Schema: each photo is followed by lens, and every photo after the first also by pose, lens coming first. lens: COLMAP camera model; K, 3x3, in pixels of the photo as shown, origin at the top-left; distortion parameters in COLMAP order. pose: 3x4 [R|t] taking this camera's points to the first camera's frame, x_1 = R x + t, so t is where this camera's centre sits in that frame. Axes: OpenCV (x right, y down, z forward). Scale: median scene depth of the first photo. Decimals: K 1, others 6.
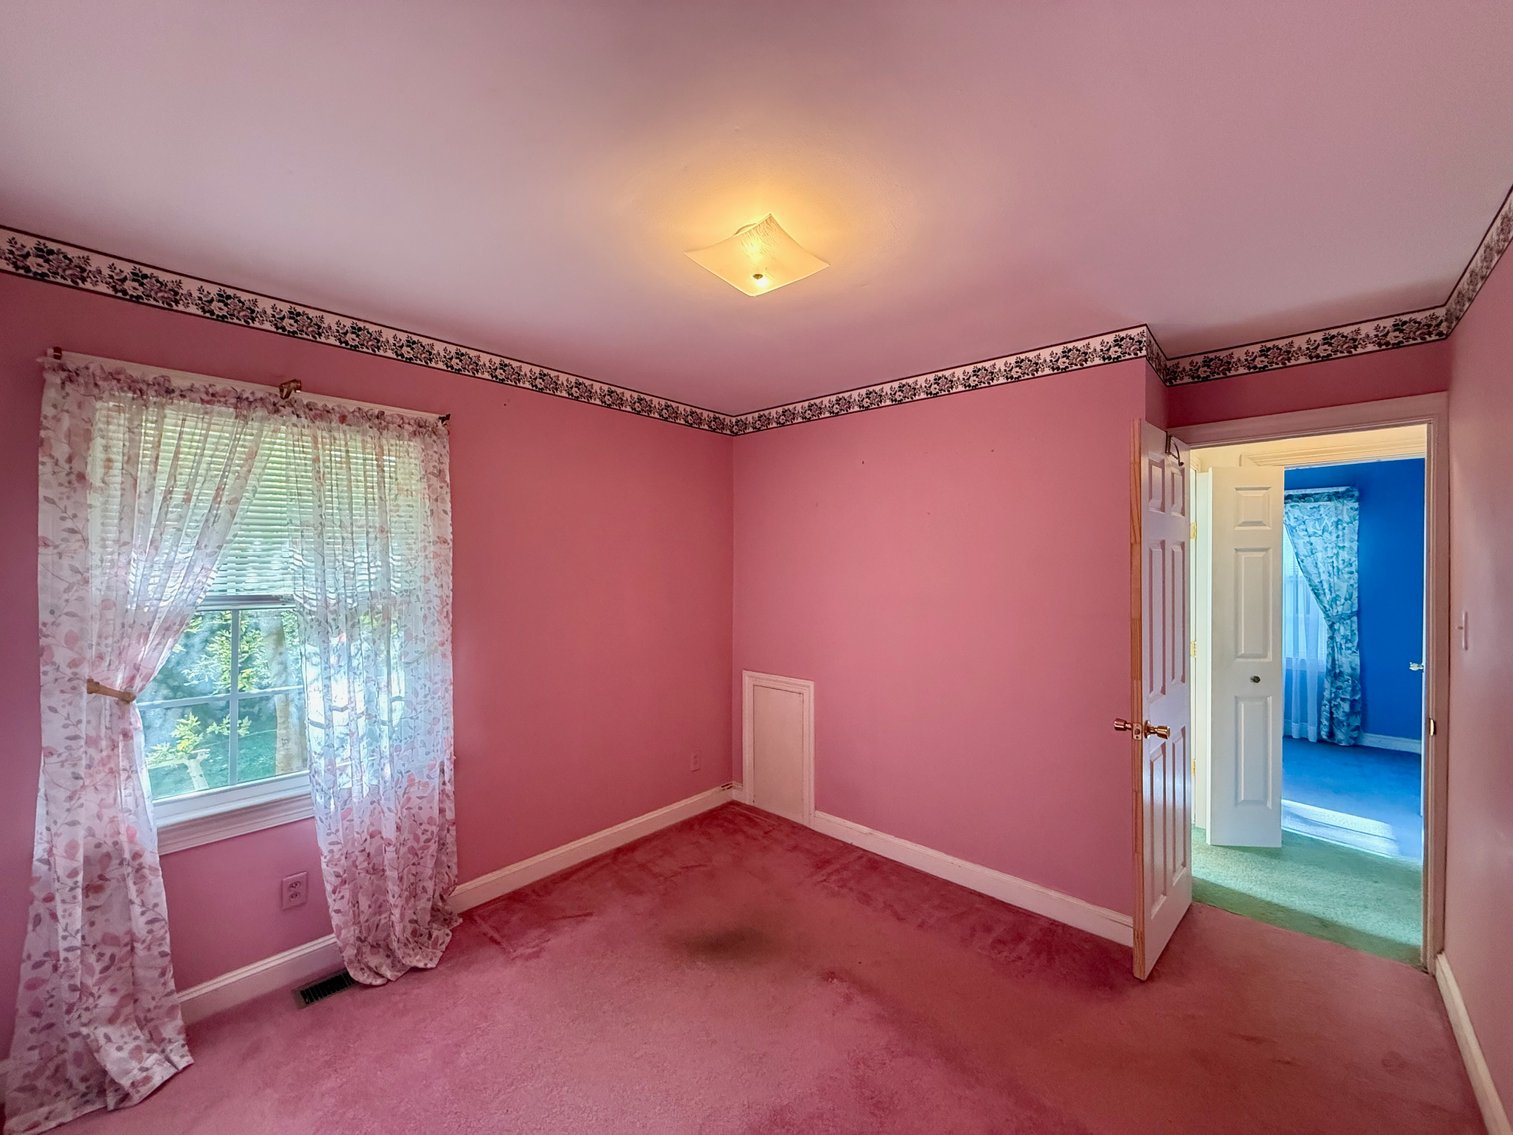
lens RADIAL K [[602.1, 0, 745.8], [0, 602.1, 560.0], [0, 0, 1]] dist [-0.004210, -0.000091]
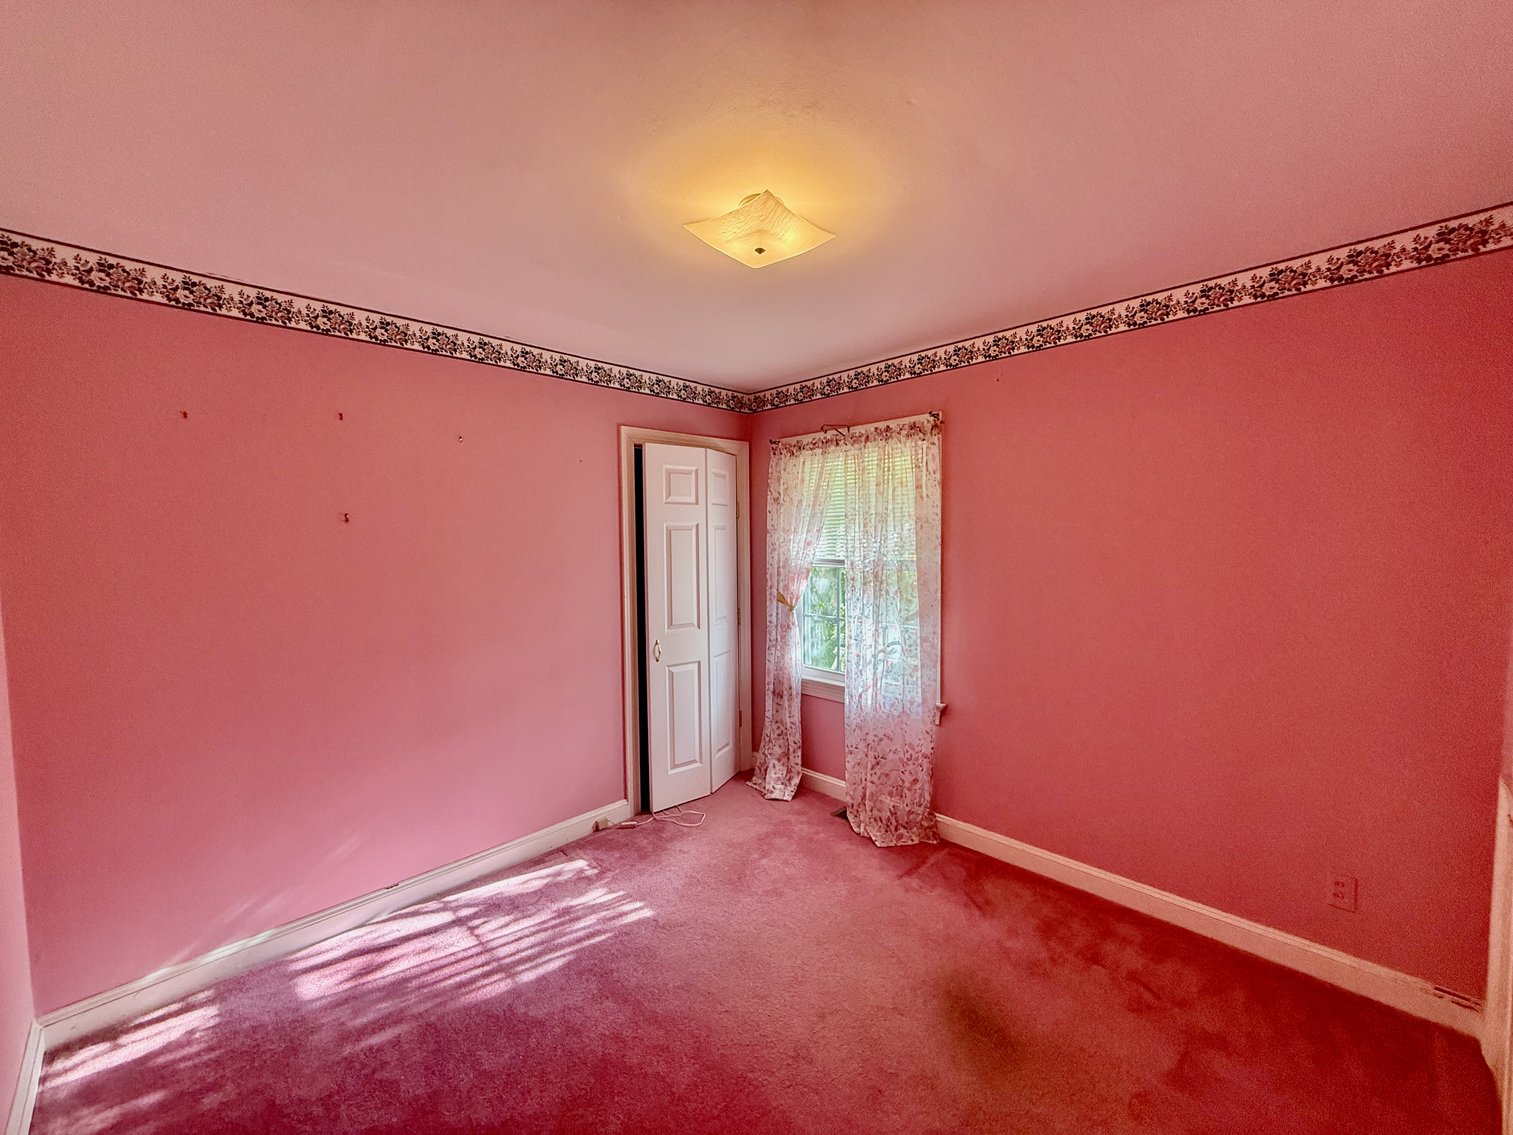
lens RADIAL K [[602.1, 0, 758.2], [0, 602.1, 567.3], [0, 0, 1]] dist [-0.004210, -0.000091]
pose [[-0.040437, 0.049211, -0.997970, 0.793423], [0.013798, 0.998719, 0.048689, -0.003085], [0.999087, -0.011801, -0.041064, 0.807960]]
